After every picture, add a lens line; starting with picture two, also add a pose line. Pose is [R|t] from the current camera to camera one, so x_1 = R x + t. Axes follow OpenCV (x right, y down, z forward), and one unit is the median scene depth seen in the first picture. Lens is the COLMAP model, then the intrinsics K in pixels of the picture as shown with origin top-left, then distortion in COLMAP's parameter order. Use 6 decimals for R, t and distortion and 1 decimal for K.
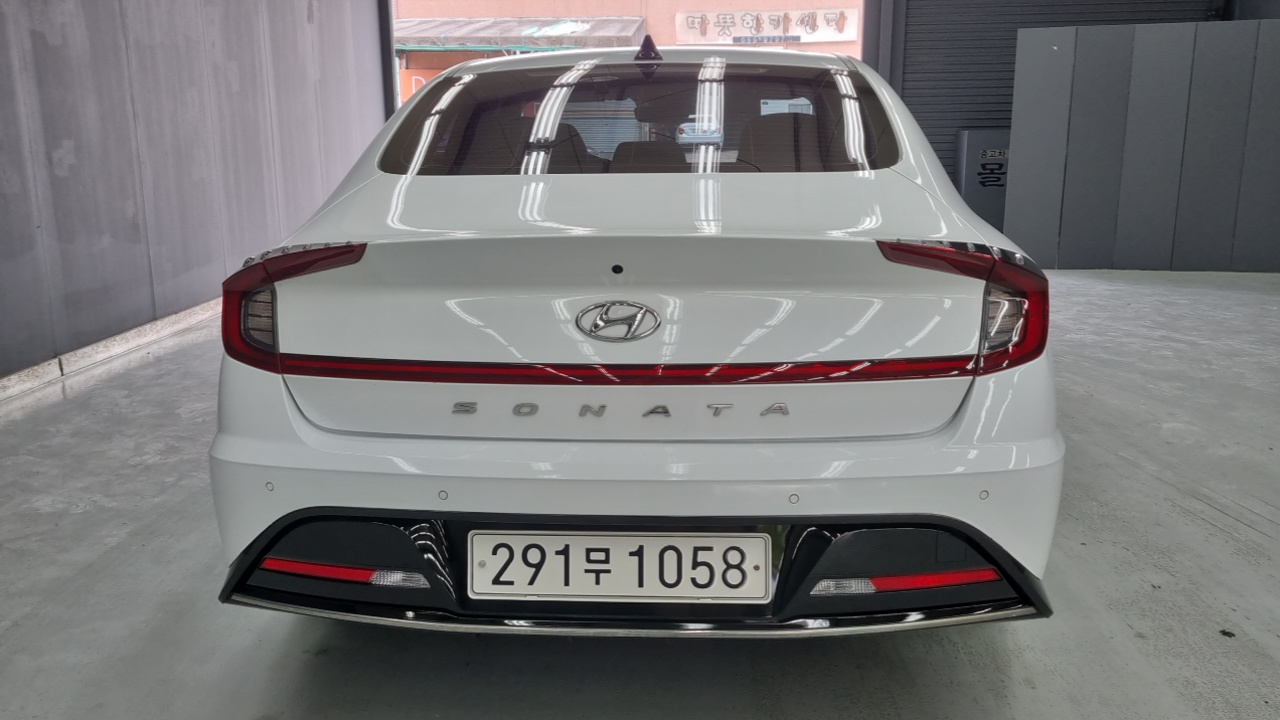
lens RADIAL K [[976.7, 0, 640.7], [0, 976.7, 355.1], [0, 0, 1]] dist [0.026257, -0.009643]
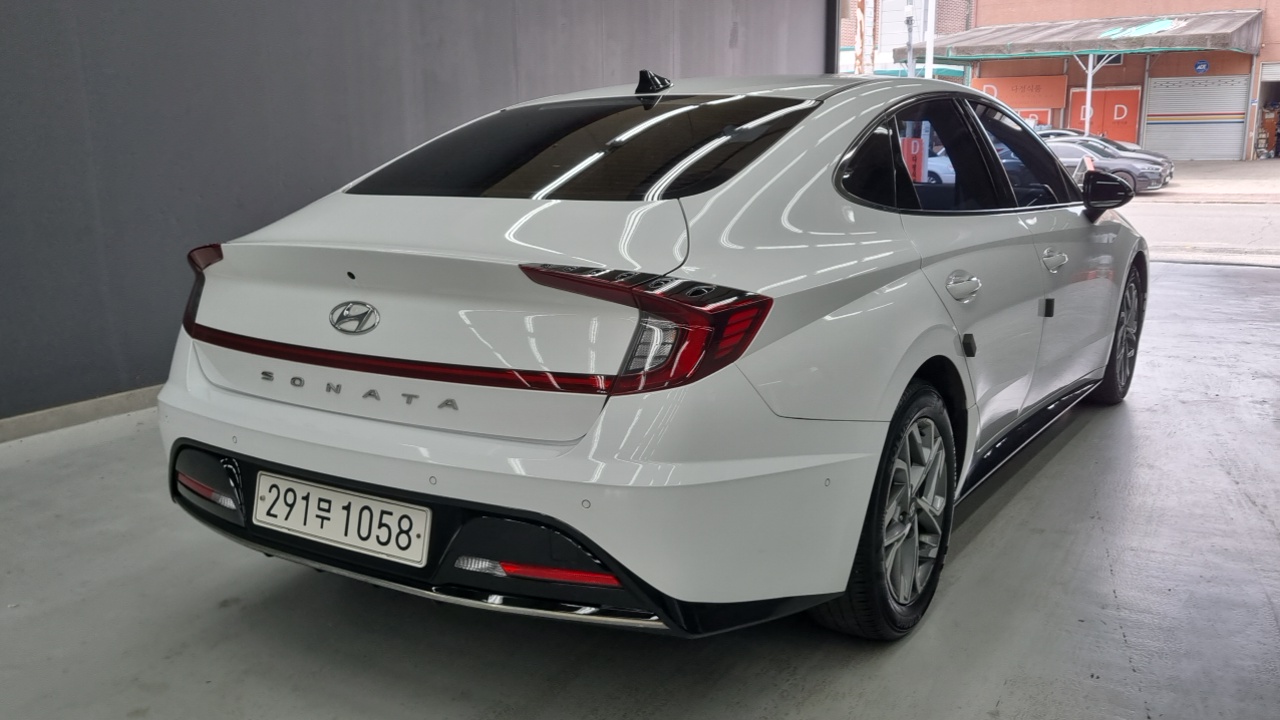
lens RADIAL K [[976.7, 0, 648.9], [0, 976.7, 368.1], [0, 0, 1]] dist [0.026257, -0.009643]
pose [[0.891014, 0.100655, -0.442678, 0.853659], [-0.114291, 0.993439, -0.004159, -0.008852], [0.439354, 0.054299, 0.896671, 0.059571]]
